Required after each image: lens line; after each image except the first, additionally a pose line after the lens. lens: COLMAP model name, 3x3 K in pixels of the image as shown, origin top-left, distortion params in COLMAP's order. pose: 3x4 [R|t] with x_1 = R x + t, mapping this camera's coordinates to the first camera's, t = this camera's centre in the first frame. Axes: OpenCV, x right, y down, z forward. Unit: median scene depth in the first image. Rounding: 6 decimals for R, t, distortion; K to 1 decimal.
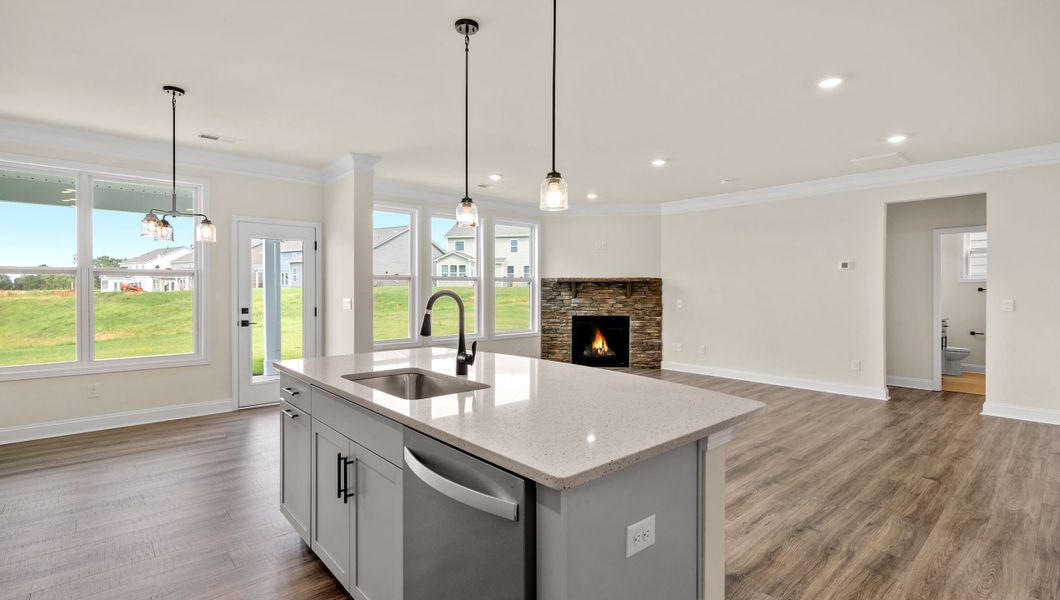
lens RADIAL K [[482.8, 0, 527.6], [0, 482.8, 296.6], [0, 0, 1]] dist [0.000585, -0.000046]
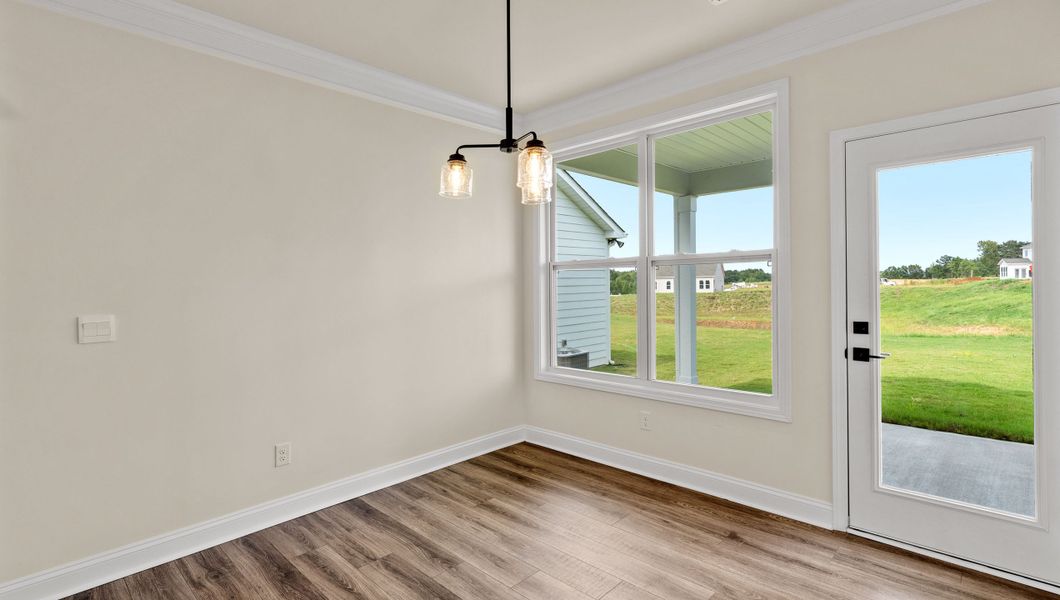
lens RADIAL K [[493.9, 0, 522.0], [0, 493.9, 283.9], [0, 0, 1]] dist [0.003511, 0.000452]
pose [[0.071576, -0.002158, -0.997433, -0.128155], [0.001021, 0.999997, -0.002090, -0.012399], [0.997435, -0.000869, 0.071578, 0.635196]]
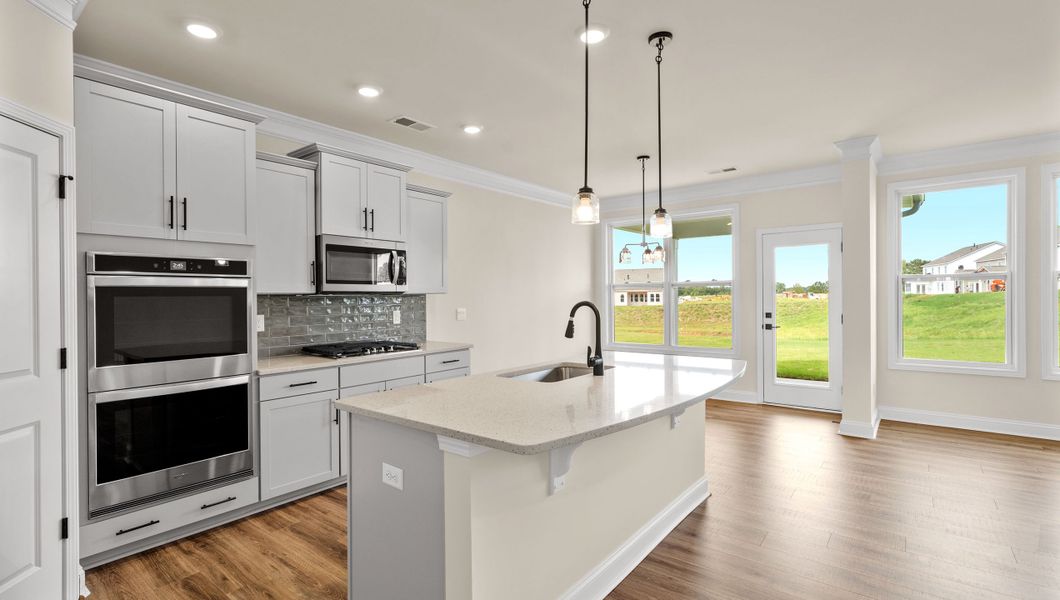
lens RADIAL K [[495.7, 0, 533.3], [0, 495.7, 295.3], [0, 0, 1]] dist [-0.000810, 0.000766]
pose [[0.190153, -0.004540, -0.981744, 0.412718], [-0.002313, 0.999984, -0.005072, -0.008507], [0.981752, 0.003235, 0.190139, 0.264363]]
